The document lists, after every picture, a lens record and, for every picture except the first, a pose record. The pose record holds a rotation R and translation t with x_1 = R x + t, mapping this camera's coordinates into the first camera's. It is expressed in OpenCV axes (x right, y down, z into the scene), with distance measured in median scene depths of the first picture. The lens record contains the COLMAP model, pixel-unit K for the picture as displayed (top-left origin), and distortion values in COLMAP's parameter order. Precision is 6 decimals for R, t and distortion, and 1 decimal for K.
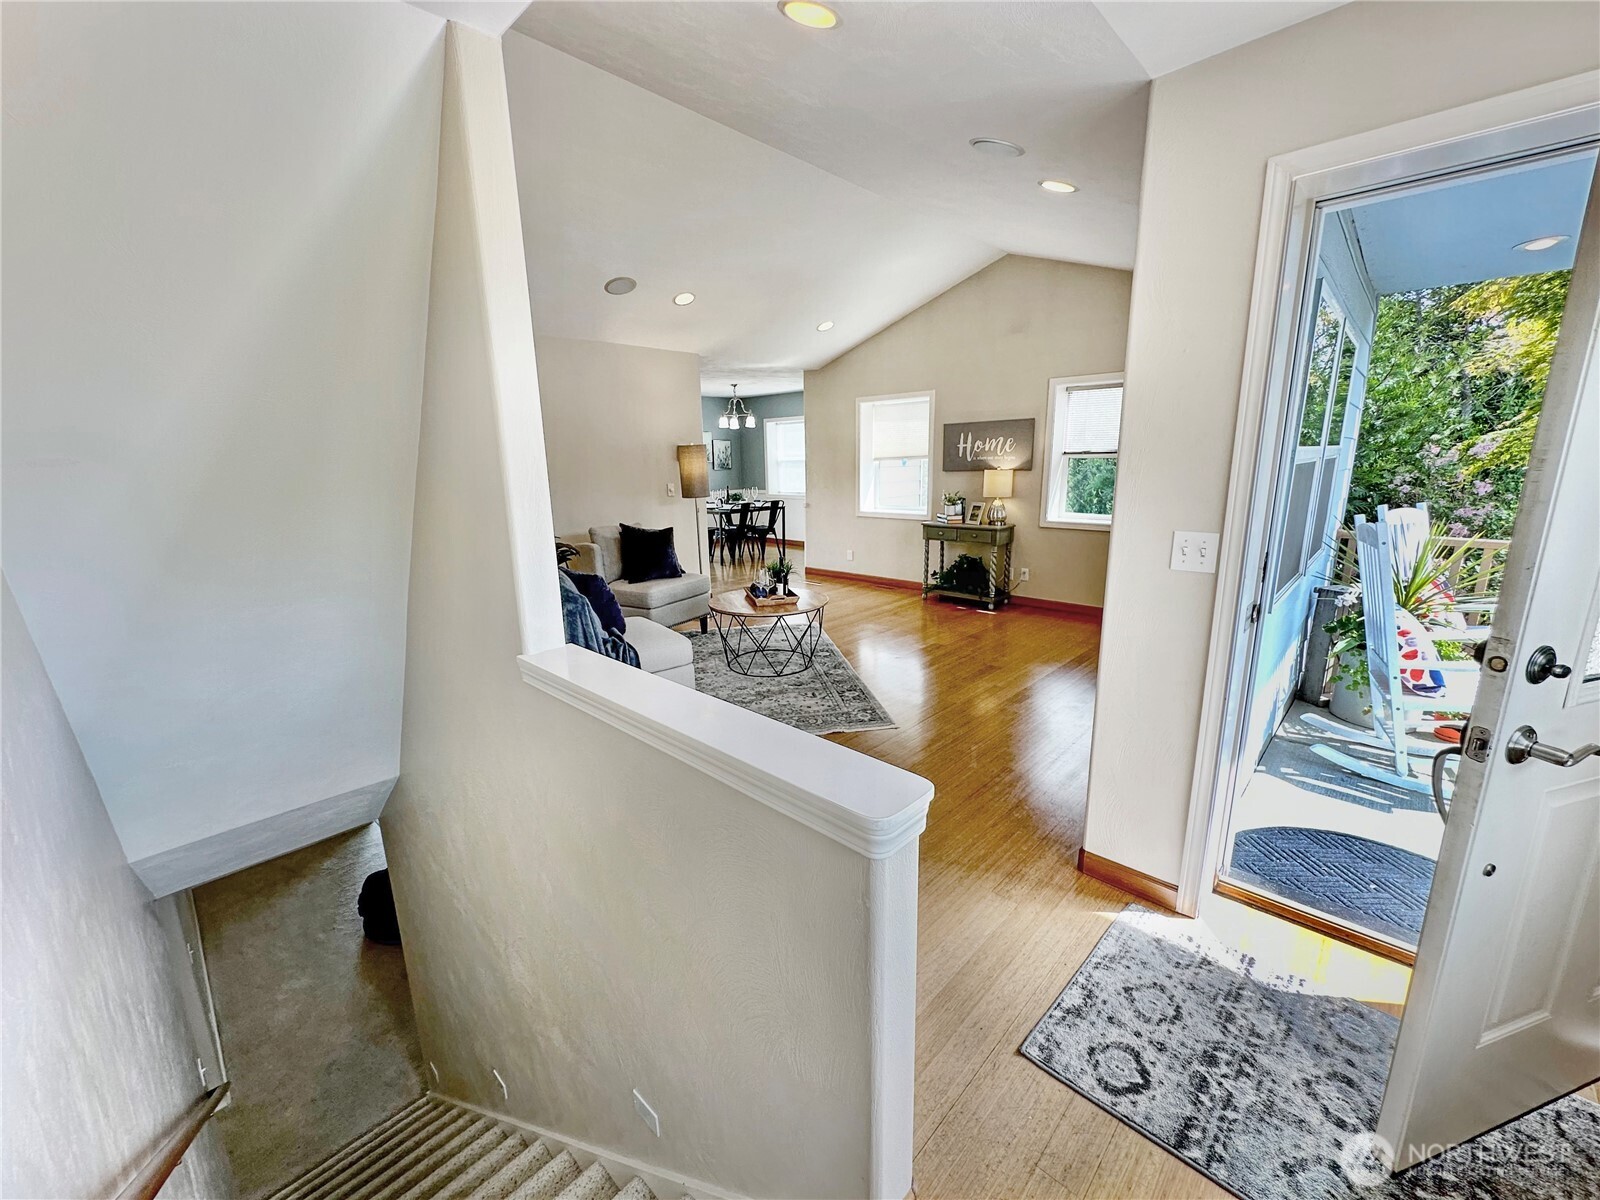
lens RADIAL K [[638.9, 0, 800.8], [0, 638.9, 604.7], [0, 0, 1]] dist [-0.001094, 0.000420]
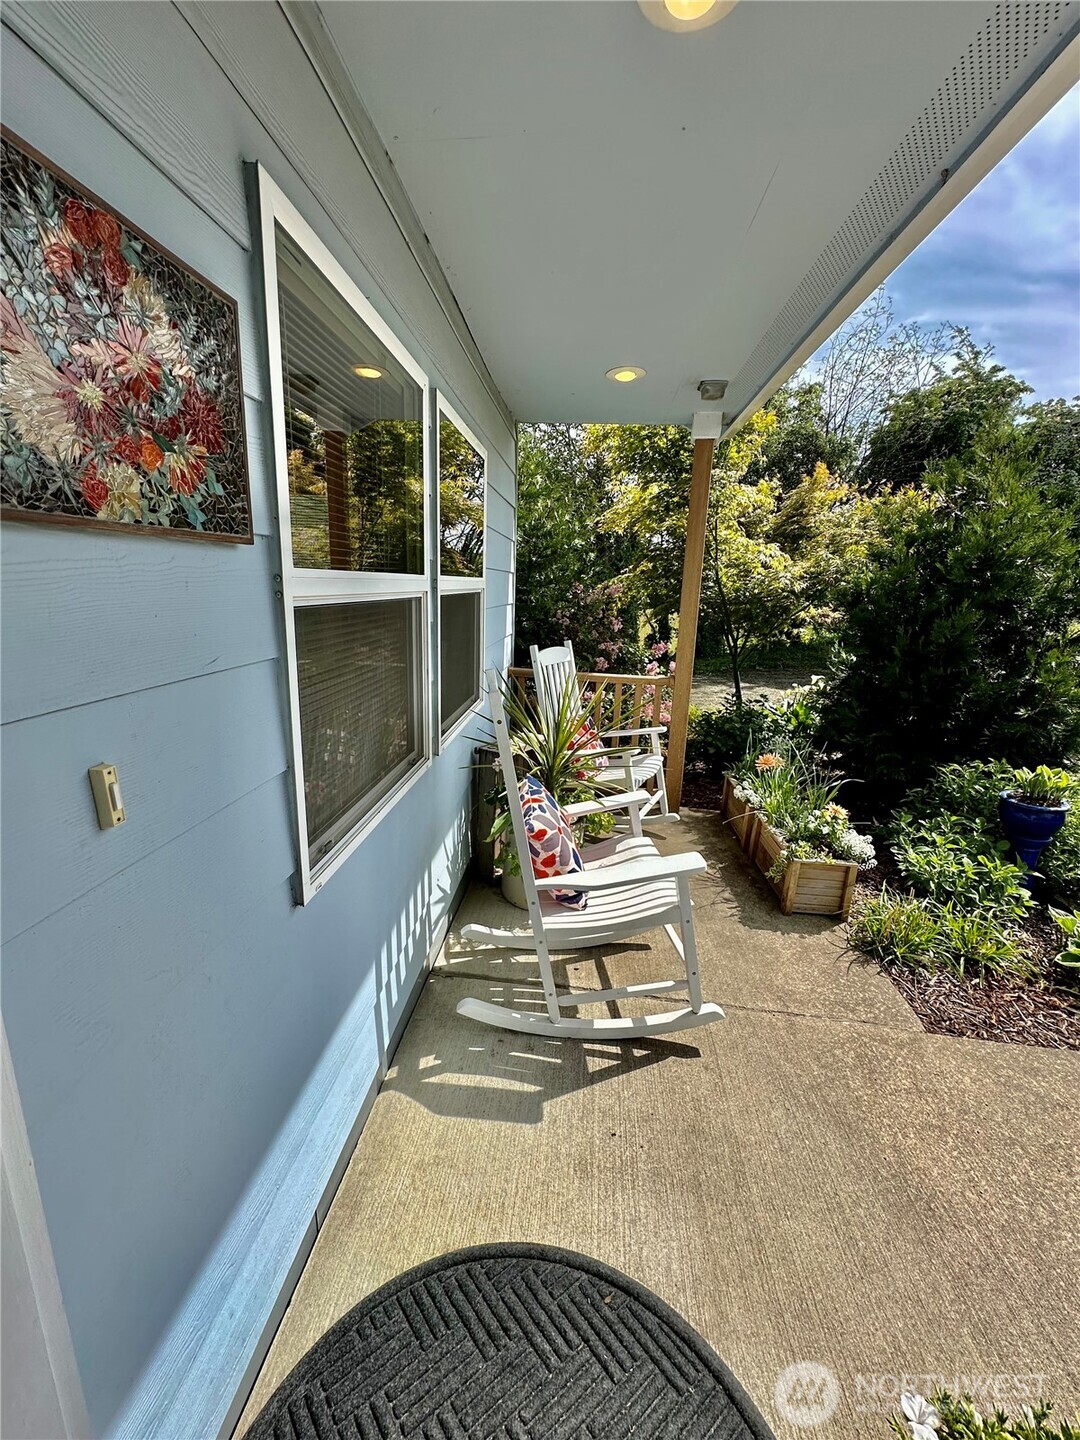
lens RADIAL K [[575.0, 0, 540.8], [0, 575.0, 719.6], [0, 0, 1]] dist [-0.001094, 0.000420]
pose [[0.787636, -0.097777, 0.608333, 0.418558], [0.095438, 0.994773, 0.036321, -0.081456], [-0.608704, 0.029450, 0.792850, 0.354581]]
